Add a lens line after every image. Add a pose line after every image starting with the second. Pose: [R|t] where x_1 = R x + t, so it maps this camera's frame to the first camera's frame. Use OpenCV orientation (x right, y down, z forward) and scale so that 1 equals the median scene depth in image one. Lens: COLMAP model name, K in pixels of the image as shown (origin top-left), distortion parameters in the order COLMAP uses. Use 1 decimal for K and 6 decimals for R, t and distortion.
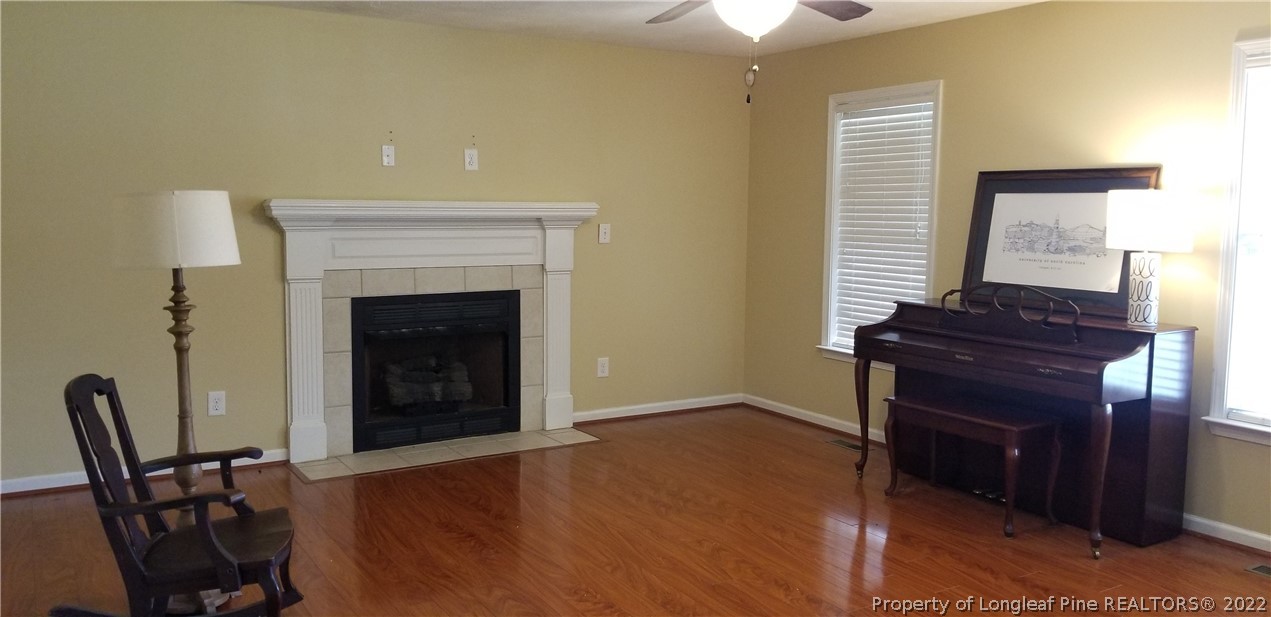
lens RADIAL K [[996.5, 0, 632.7], [0, 996.5, 308.1], [0, 0, 1]] dist [0.055371, -0.093640]
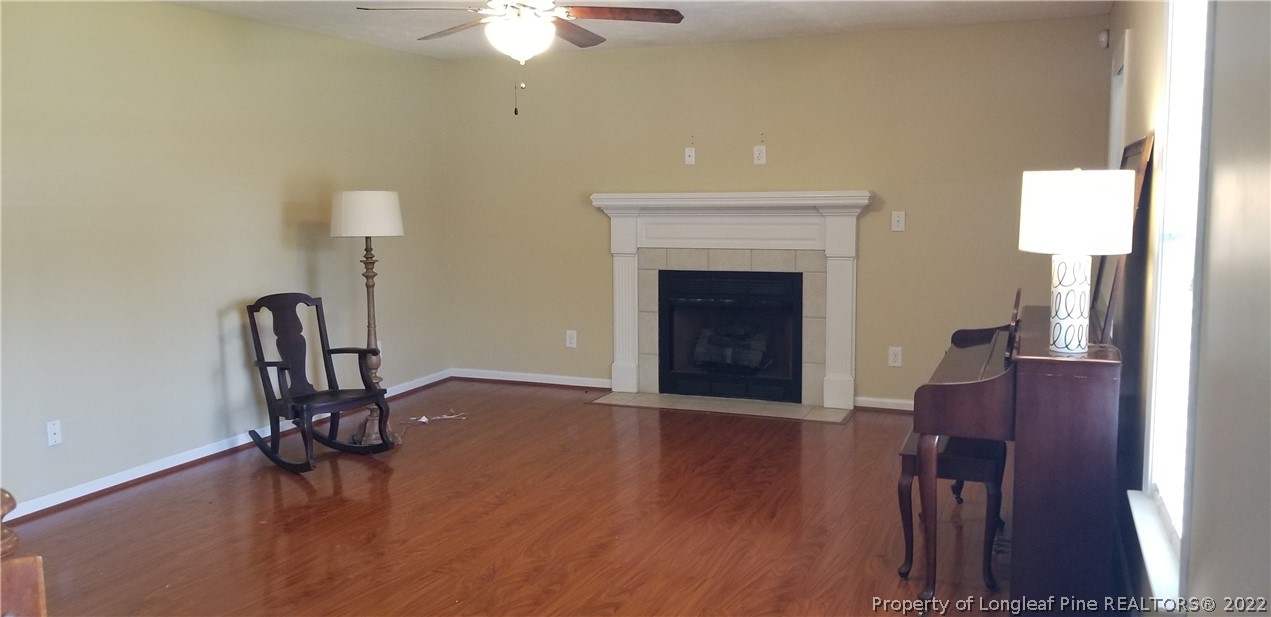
lens RADIAL K [[996.5, 0, 632.2], [0, 996.5, 307.2], [0, 0, 1]] dist [0.055371, -0.093640]
pose [[0.588822, 0.081856, -0.804107, 0.697894], [-0.071452, 0.996235, 0.049091, -0.022598], [0.805098, 0.028549, 0.592454, 0.224786]]
